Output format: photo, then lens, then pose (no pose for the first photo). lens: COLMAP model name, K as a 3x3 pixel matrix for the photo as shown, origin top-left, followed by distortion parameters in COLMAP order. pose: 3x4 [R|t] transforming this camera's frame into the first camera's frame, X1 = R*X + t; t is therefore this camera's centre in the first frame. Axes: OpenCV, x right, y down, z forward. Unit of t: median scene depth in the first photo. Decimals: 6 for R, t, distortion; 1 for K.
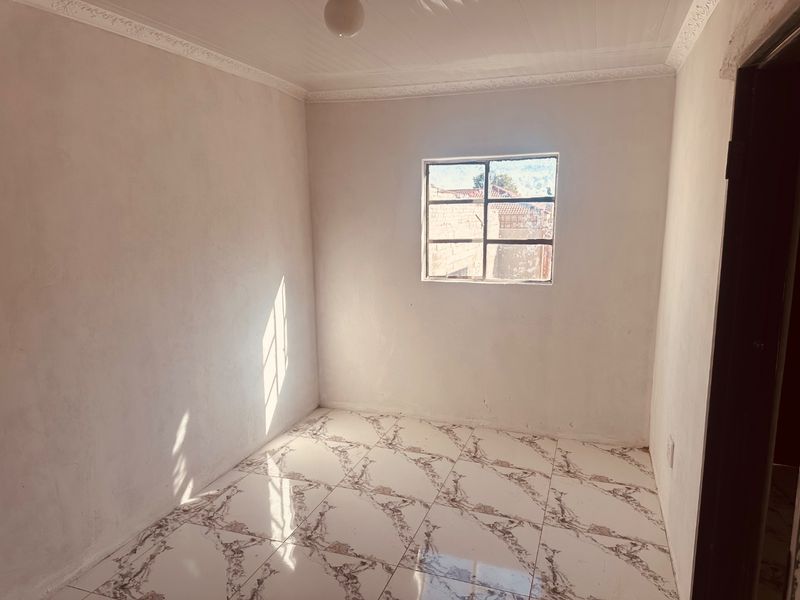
lens RADIAL K [[562.6, 0, 400.0], [0, 562.6, 300.0], [0, 0, 1]] dist [0.155469, -0.264627]
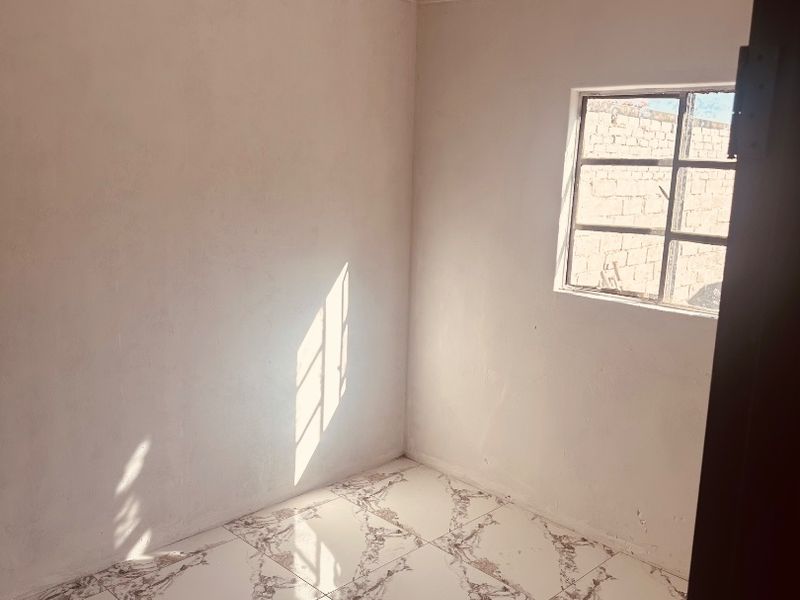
lens RADIAL K [[749.8, 0, 397.3], [0, 749.8, 297.6], [0, 0, 1]] dist [0.205345, -0.444385]
pose [[0.898090, 0.120349, -0.423026, 0.272987], [-0.106899, 0.992721, 0.055478, -0.064441], [0.426623, -0.004604, 0.904418, 0.228725]]
